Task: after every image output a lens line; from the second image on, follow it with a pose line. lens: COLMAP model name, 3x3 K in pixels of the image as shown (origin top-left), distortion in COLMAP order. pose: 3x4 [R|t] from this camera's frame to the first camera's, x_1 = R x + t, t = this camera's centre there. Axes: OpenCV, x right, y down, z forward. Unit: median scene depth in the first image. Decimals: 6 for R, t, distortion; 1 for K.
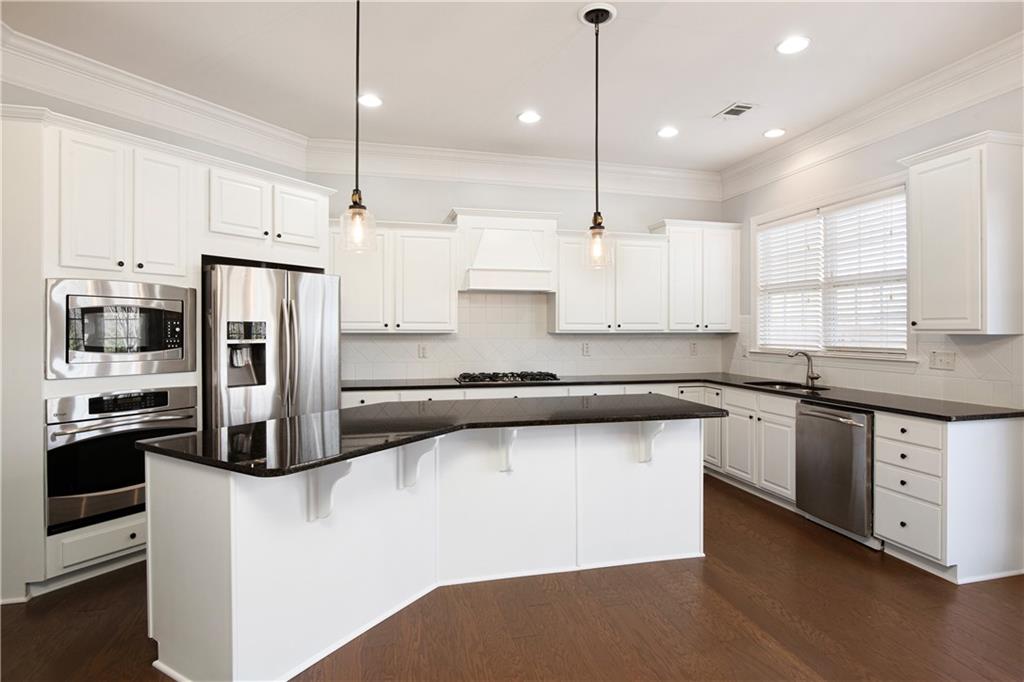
lens RADIAL K [[542.3, 0, 517.6], [0, 542.3, 330.6], [0, 0, 1]] dist [-0.022843, 0.005235]
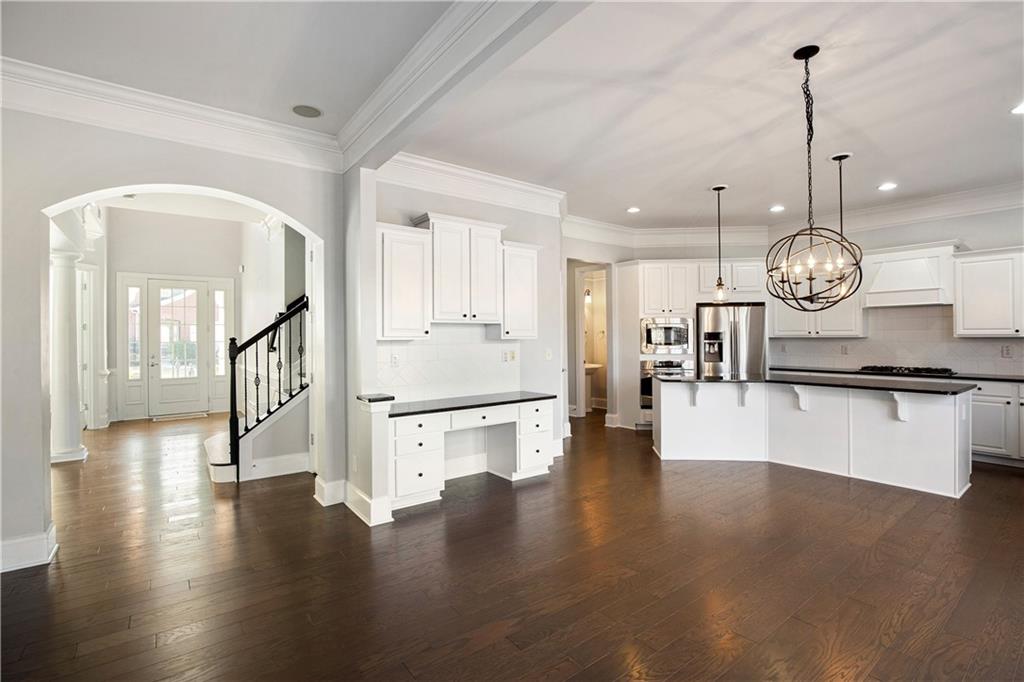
lens RADIAL K [[468.2, 0, 519.9], [0, 468.2, 335.6], [0, 0, 1]] dist [-0.033742, 0.000381]
pose [[0.401198, -0.004532, -0.915980, 0.817919], [0.005033, 0.999984, -0.002743, -0.001215], [0.915977, -0.003509, 0.401214, -0.423739]]
